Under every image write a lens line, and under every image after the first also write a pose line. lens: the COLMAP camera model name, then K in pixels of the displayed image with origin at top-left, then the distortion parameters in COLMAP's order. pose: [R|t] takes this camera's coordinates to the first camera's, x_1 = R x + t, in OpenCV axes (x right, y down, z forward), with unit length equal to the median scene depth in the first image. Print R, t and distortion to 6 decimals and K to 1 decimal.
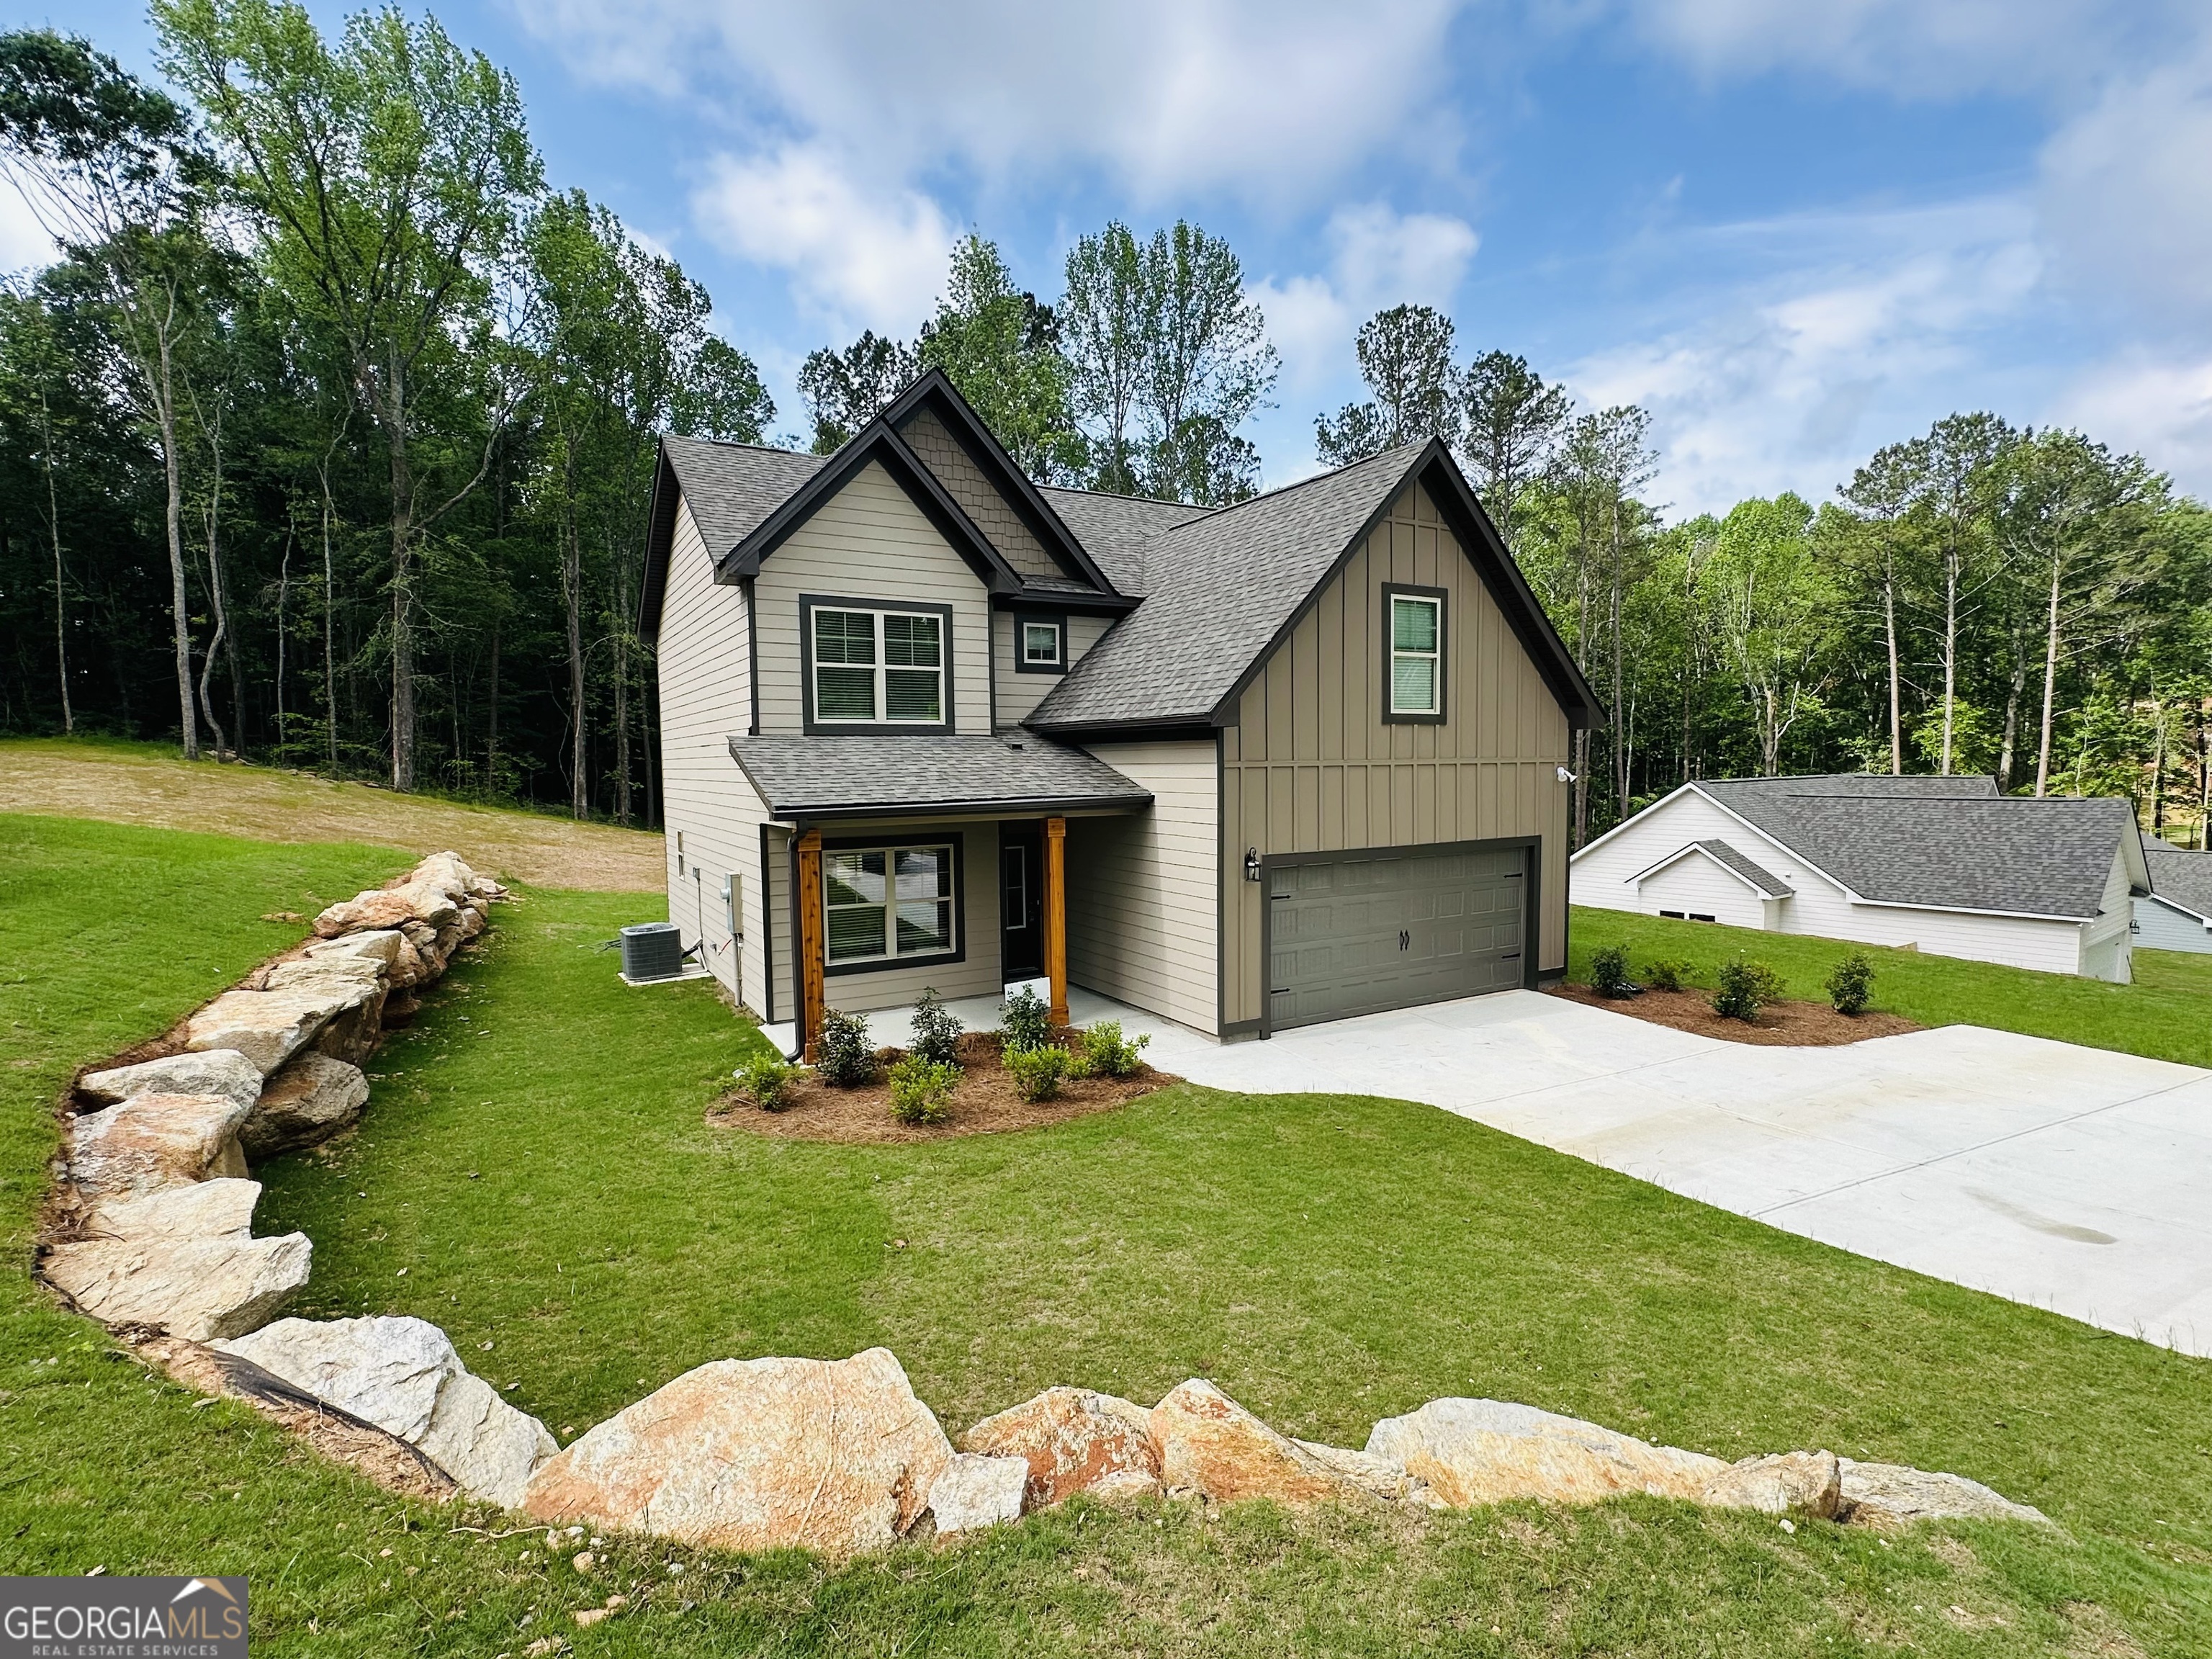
lens RADIAL K [[1048.3, 0, 1101.6], [0, 1048.3, 836.6], [0, 0, 1]] dist [-0.008417, 0.003127]
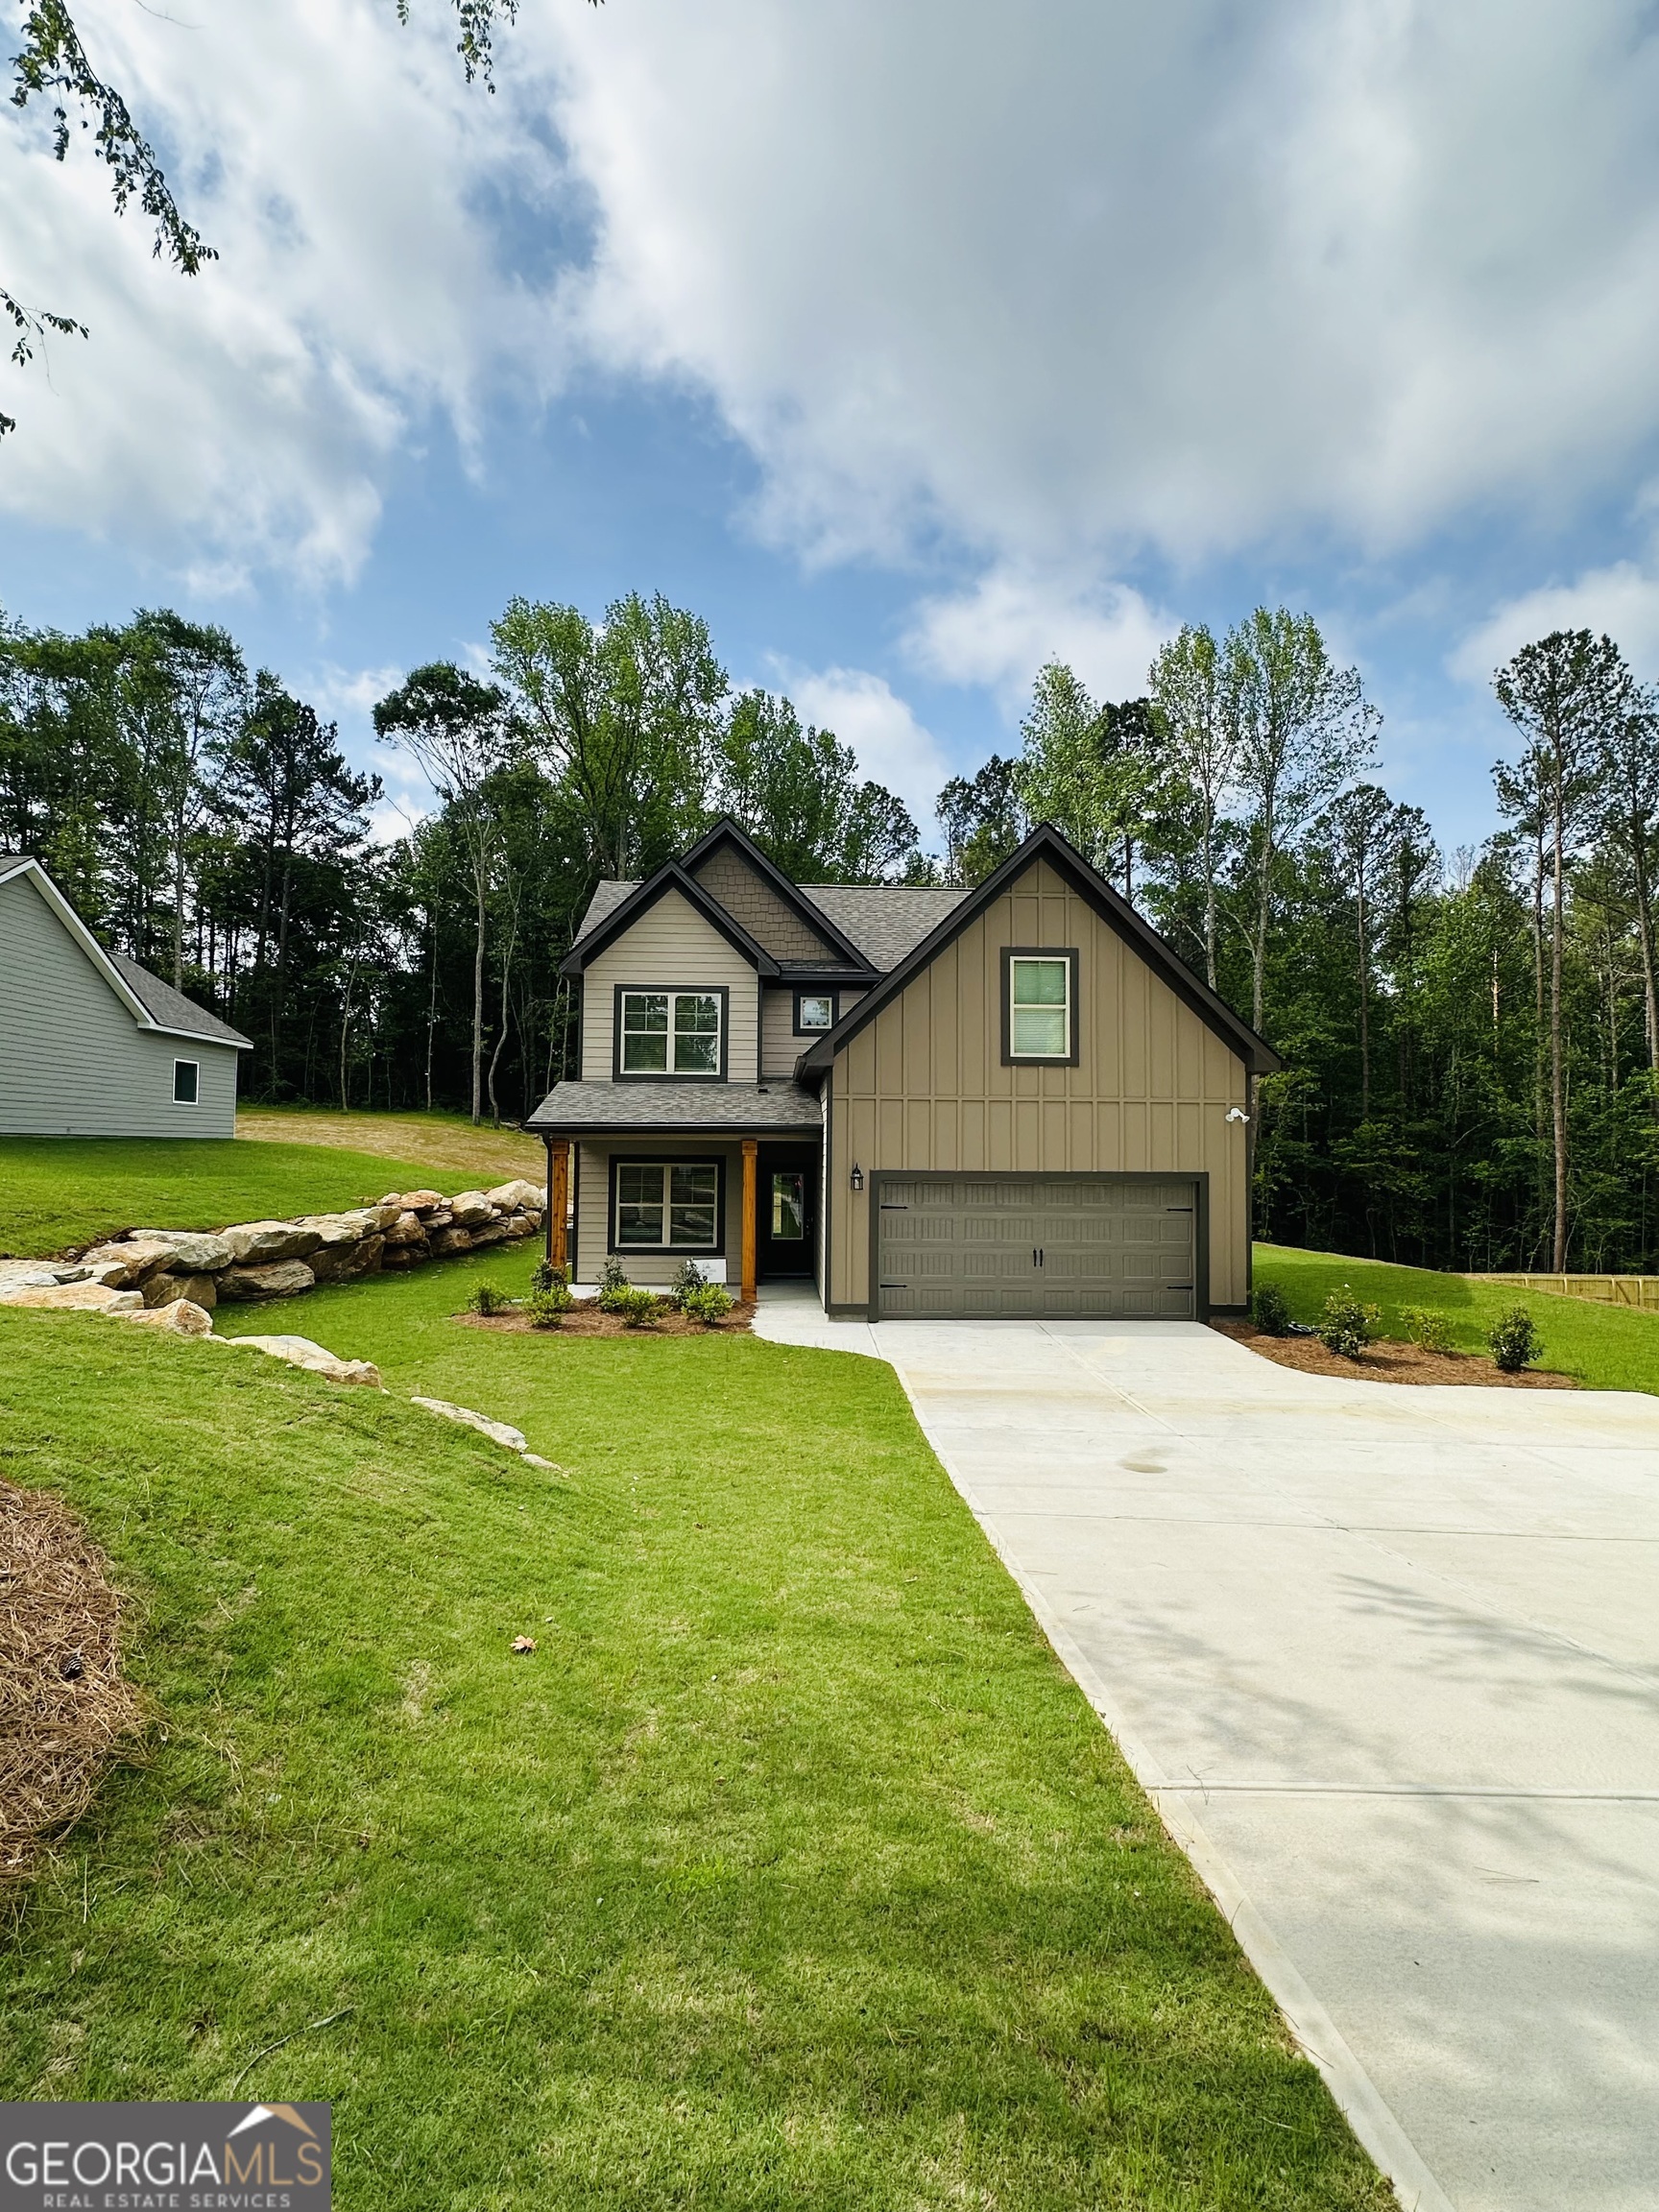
lens RADIAL K [[1048.3, 0, 832.8], [0, 1048.3, 1114.8], [0, 0, 1]] dist [-0.008417, 0.003127]
pose [[0.886657, 0.001000, -0.462427, 0.588467], [-0.051429, 0.994007, -0.096460, 0.063786], [0.459560, 0.109309, 0.881395, -0.102667]]
